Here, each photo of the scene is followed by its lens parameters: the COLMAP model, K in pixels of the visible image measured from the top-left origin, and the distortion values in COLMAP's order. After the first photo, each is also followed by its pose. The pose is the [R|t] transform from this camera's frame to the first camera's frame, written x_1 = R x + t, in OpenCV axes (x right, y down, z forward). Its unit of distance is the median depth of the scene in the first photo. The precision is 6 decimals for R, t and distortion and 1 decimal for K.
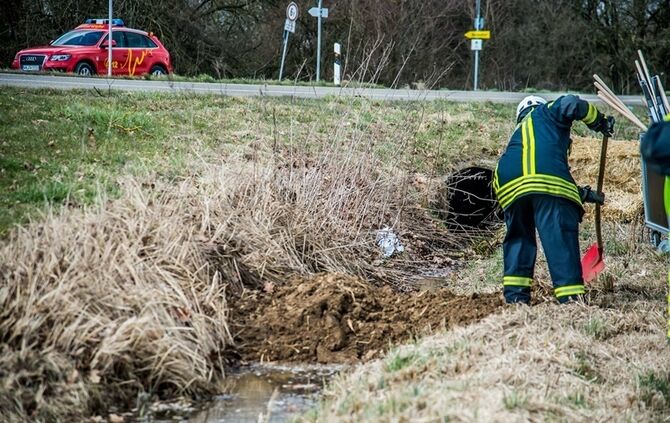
lens RADIAL K [[2318.5, 0, 335.0], [0, 2318.5, 211.5], [0, 0, 1]] dist [1.827405, -33.098815]
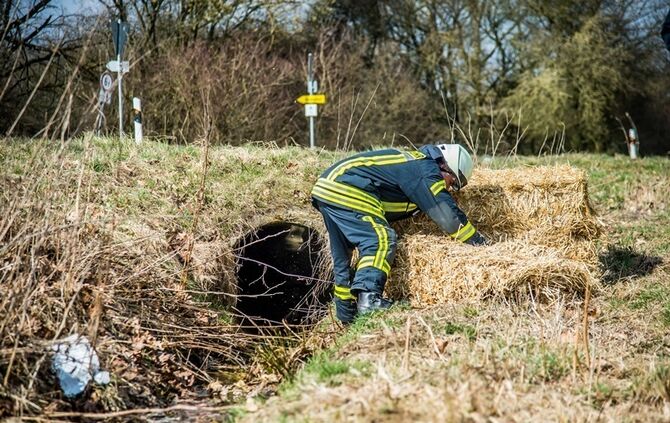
lens RADIAL K [[2032.1, 0, 335.0], [0, 2032.1, 211.5], [0, 0, 1]] dist [0.713212, 0.708459]
pose [[0.997259, -0.041533, 0.061238, 0.019534], [0.044028, 0.998230, -0.039976, 0.000317], [-0.059469, 0.042562, 0.997322, 0.213787]]
